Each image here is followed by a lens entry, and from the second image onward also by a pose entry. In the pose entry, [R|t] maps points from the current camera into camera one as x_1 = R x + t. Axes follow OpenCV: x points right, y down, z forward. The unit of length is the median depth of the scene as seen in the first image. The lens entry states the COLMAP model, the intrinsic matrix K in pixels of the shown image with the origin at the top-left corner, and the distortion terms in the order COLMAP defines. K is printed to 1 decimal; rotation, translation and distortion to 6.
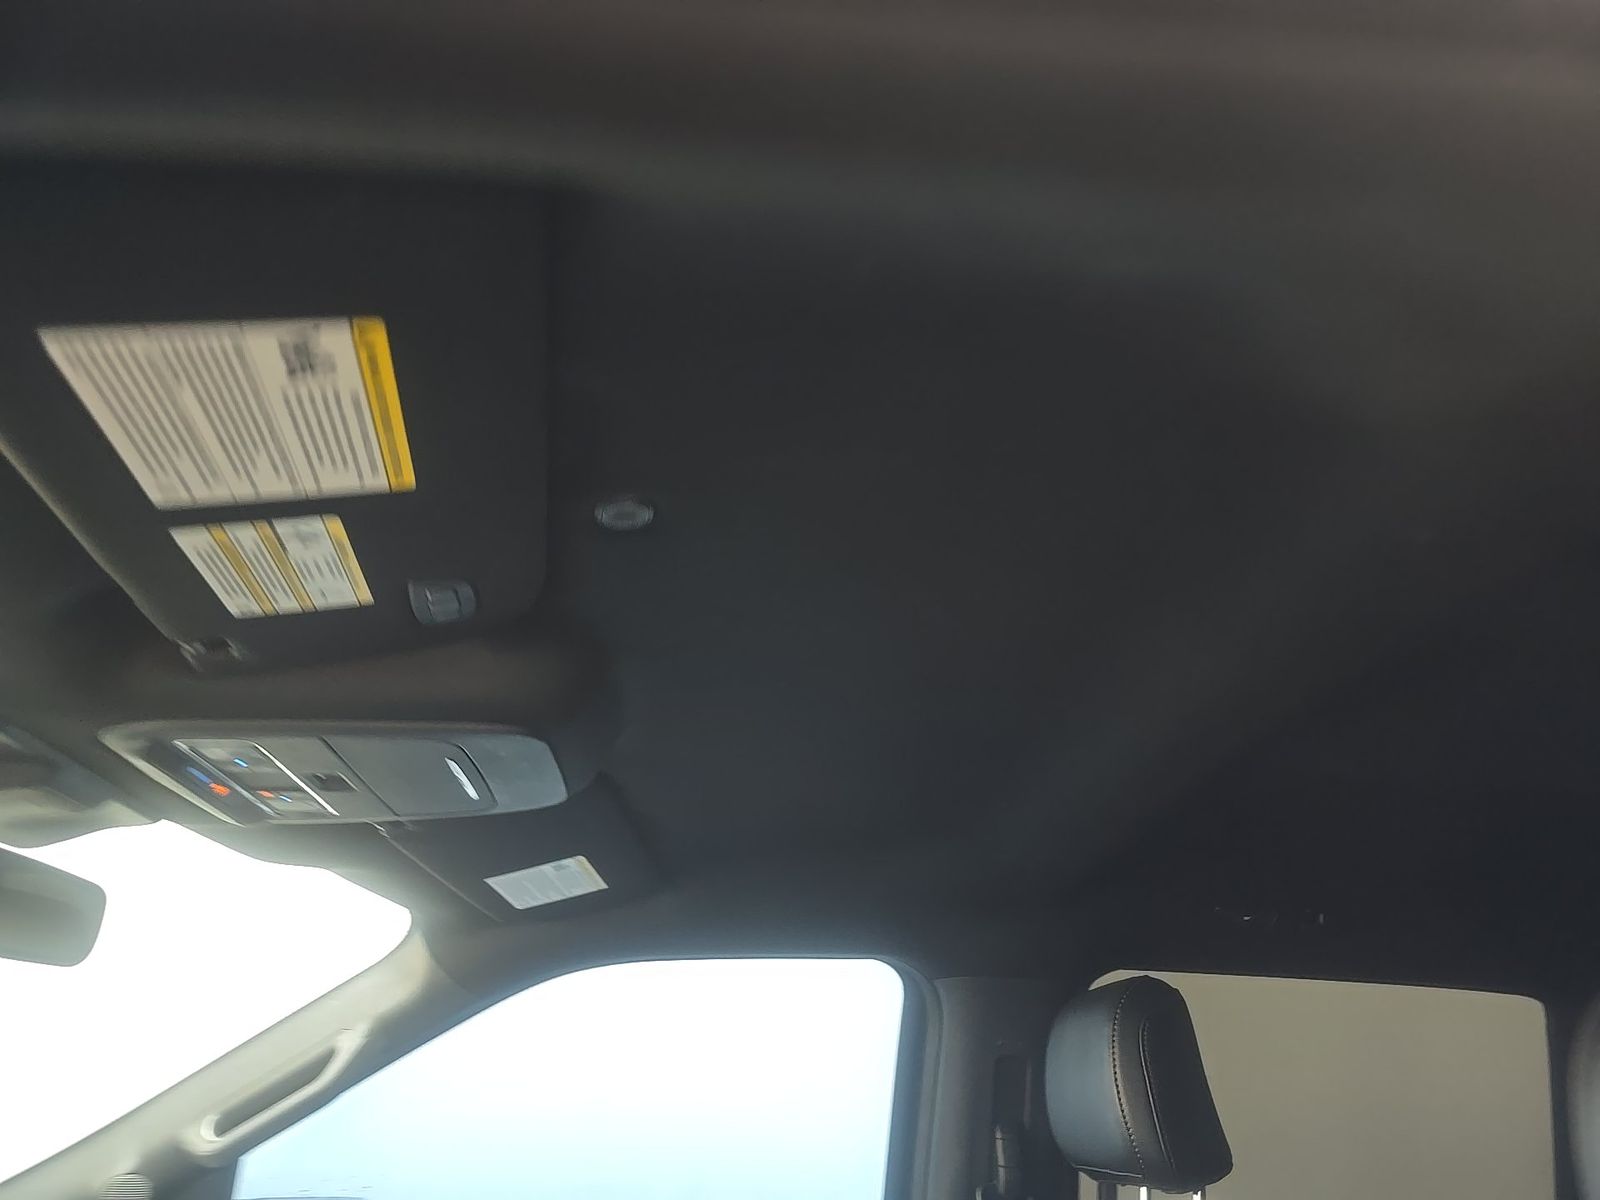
lens RADIAL K [[1104.0, 0, 800.0], [0, 1104.0, 600.0], [0, 0, 1]] dist [0.045616, -0.055019]
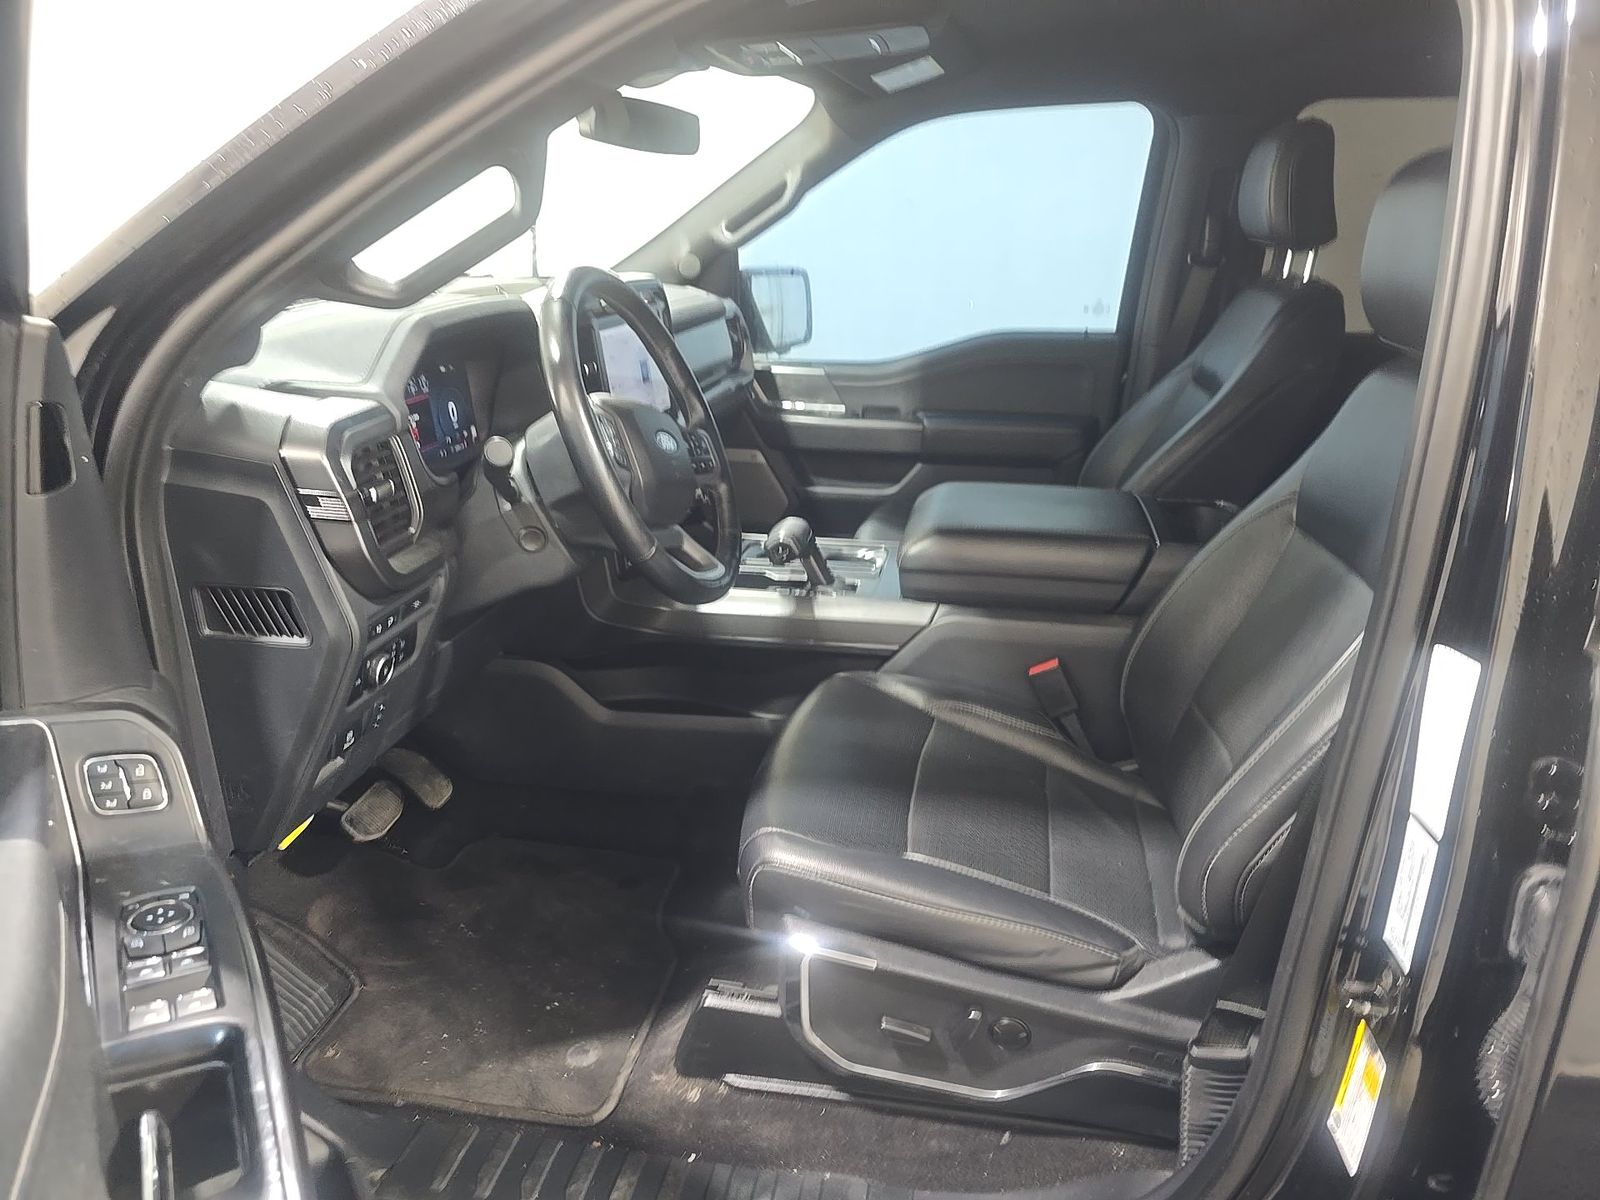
lens RADIAL K [[1104.0, 0, 800.0], [0, 1104.0, 600.0], [0, 0, 1]] dist [0.045616, -0.055019]
pose [[0.961796, 0.061924, -0.266672, 0.087026], [0.131521, 0.749798, 0.648463, -0.201572], [0.240106, -0.658762, 0.713009, -0.595367]]
